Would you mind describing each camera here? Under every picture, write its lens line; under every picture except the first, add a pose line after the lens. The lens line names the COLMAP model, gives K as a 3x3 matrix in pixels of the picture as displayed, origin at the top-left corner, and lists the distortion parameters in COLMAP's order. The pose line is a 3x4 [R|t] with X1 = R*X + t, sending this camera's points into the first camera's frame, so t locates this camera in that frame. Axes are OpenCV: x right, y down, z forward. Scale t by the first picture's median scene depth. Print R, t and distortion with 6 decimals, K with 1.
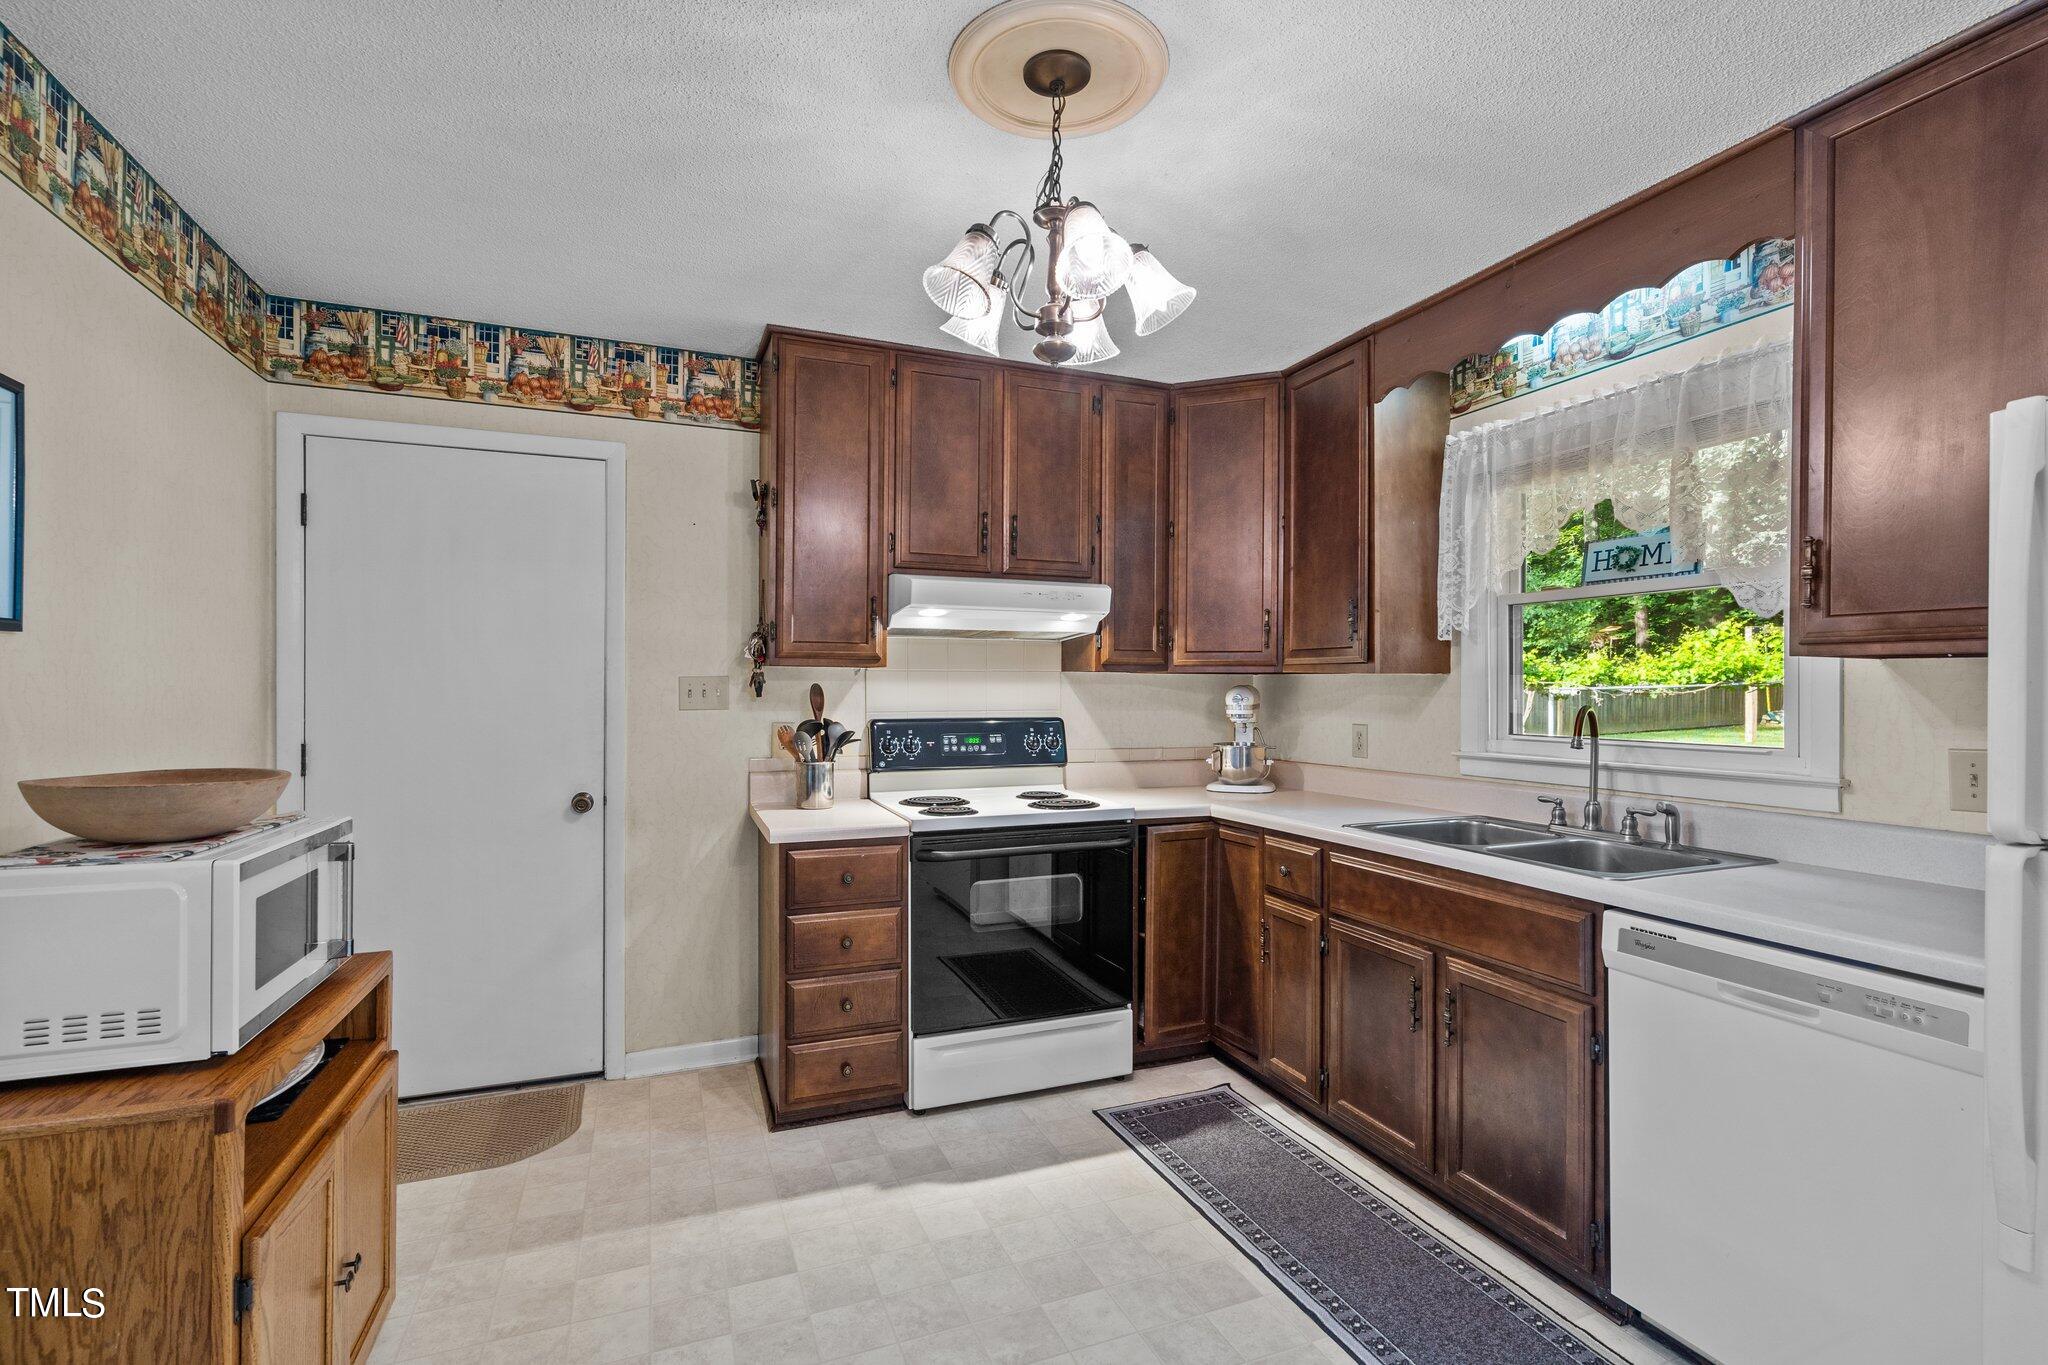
lens RADIAL K [[934.5, 0, 1029.9], [0, 934.5, 686.2], [0, 0, 1]] dist [-0.003827, 0.002031]
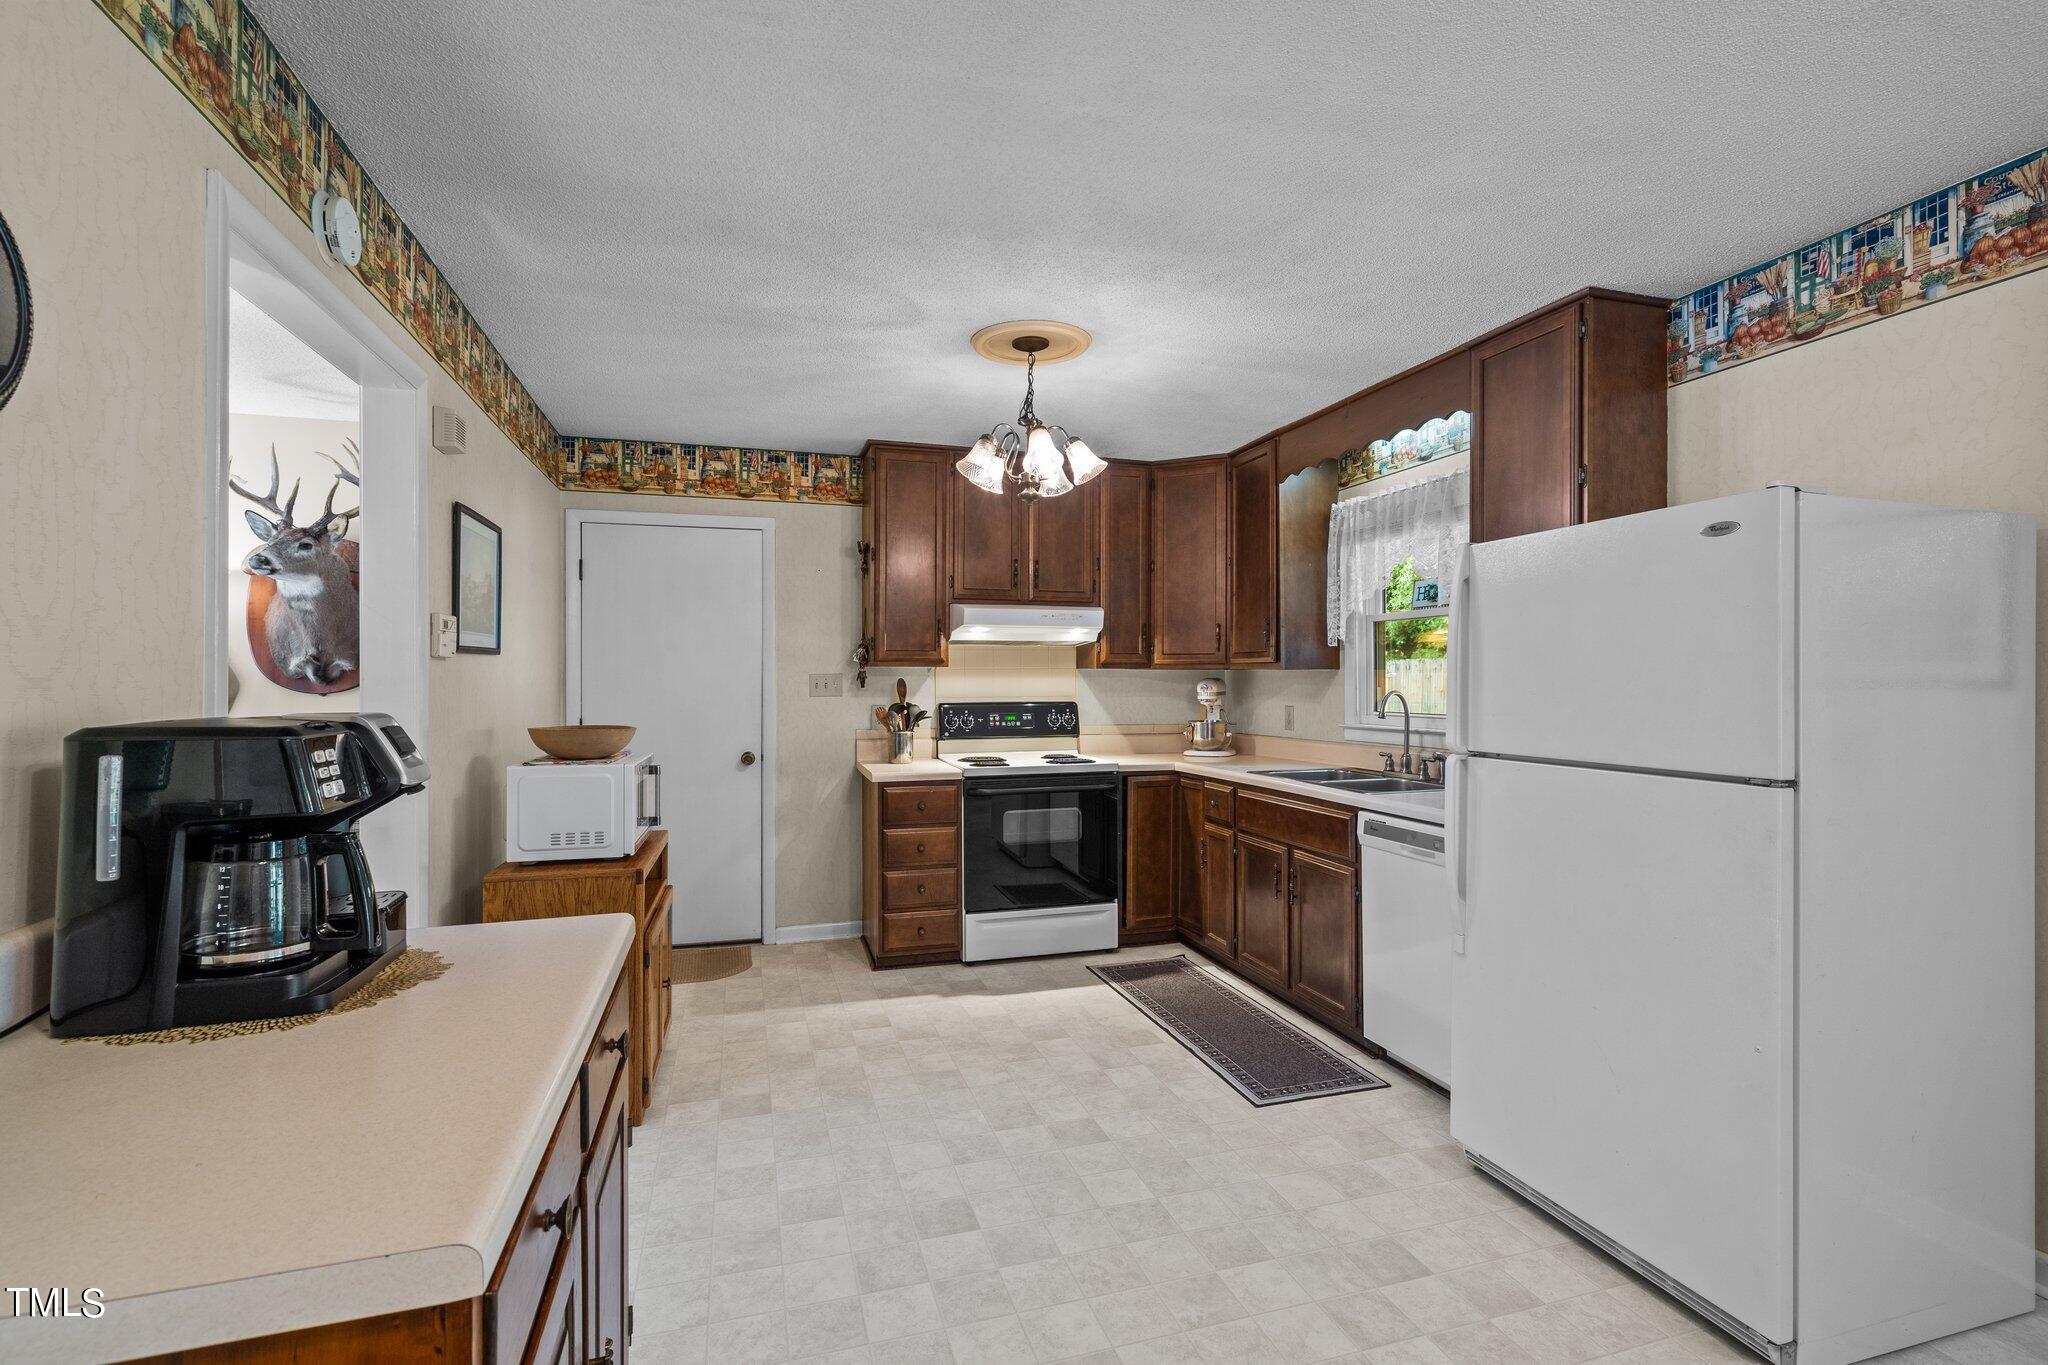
lens RADIAL K [[934.5, 0, 1029.4], [0, 934.5, 672.8], [0, 0, 1]] dist [-0.003827, 0.002031]
pose [[0.996176, -0.005158, -0.087218, 0.110048], [0.004682, 0.999973, -0.005663, -0.002683], [0.087245, 0.005233, 0.996173, -0.489104]]
